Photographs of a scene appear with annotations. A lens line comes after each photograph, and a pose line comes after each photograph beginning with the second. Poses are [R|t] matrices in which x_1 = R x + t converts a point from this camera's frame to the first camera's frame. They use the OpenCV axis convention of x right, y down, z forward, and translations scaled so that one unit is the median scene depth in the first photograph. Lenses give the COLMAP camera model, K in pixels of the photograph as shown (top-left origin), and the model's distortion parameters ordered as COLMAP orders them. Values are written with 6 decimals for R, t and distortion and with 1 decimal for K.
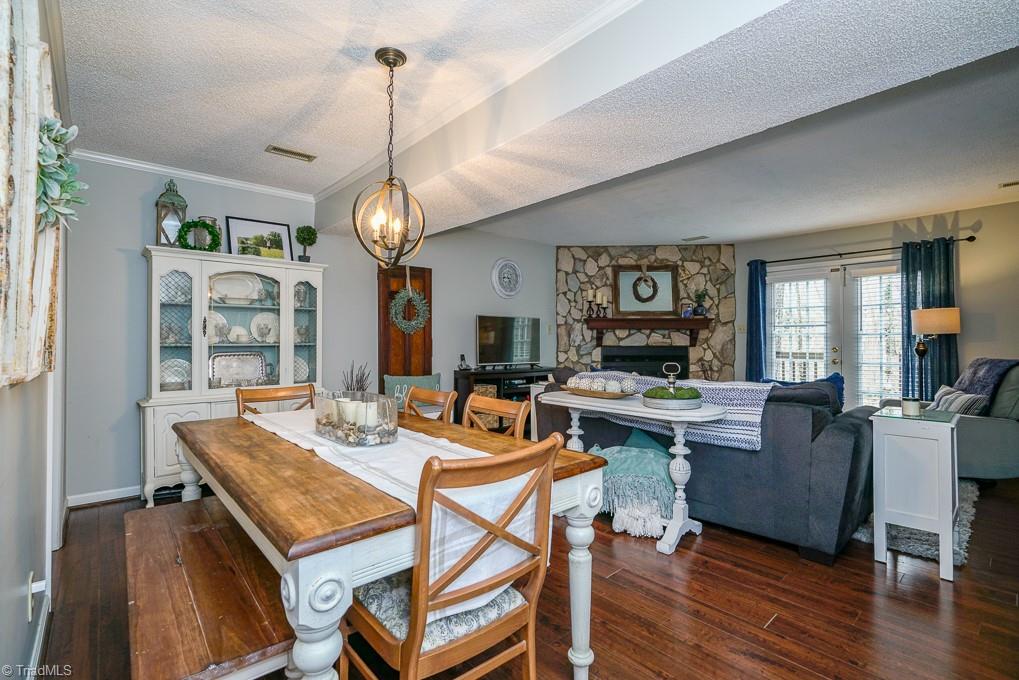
lens RADIAL K [[463.6, 0, 518.4], [0, 463.6, 341.4], [0, 0, 1]] dist [-0.001397, -0.000127]
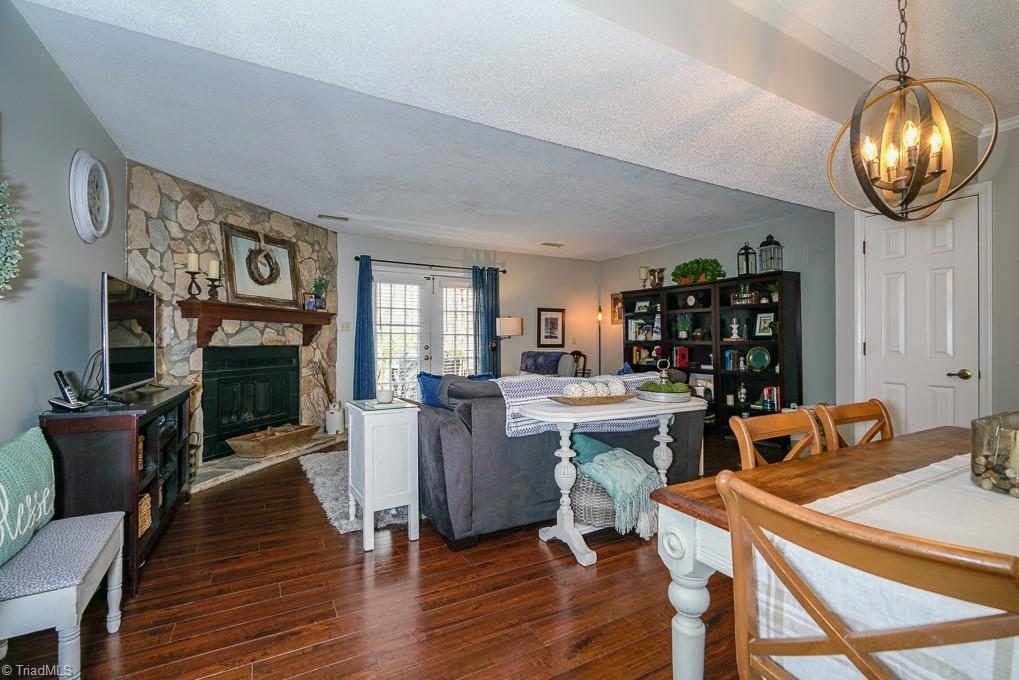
lens RADIAL K [[463.6, 0, 518.4], [0, 463.6, 341.4], [0, 0, 1]] dist [-0.001397, -0.000127]
pose [[0.226074, 0.000441, 0.974110, -0.339552], [-0.004084, 0.999992, 0.000495, 0.001467], [-0.974102, -0.004090, 0.226074, 0.446006]]
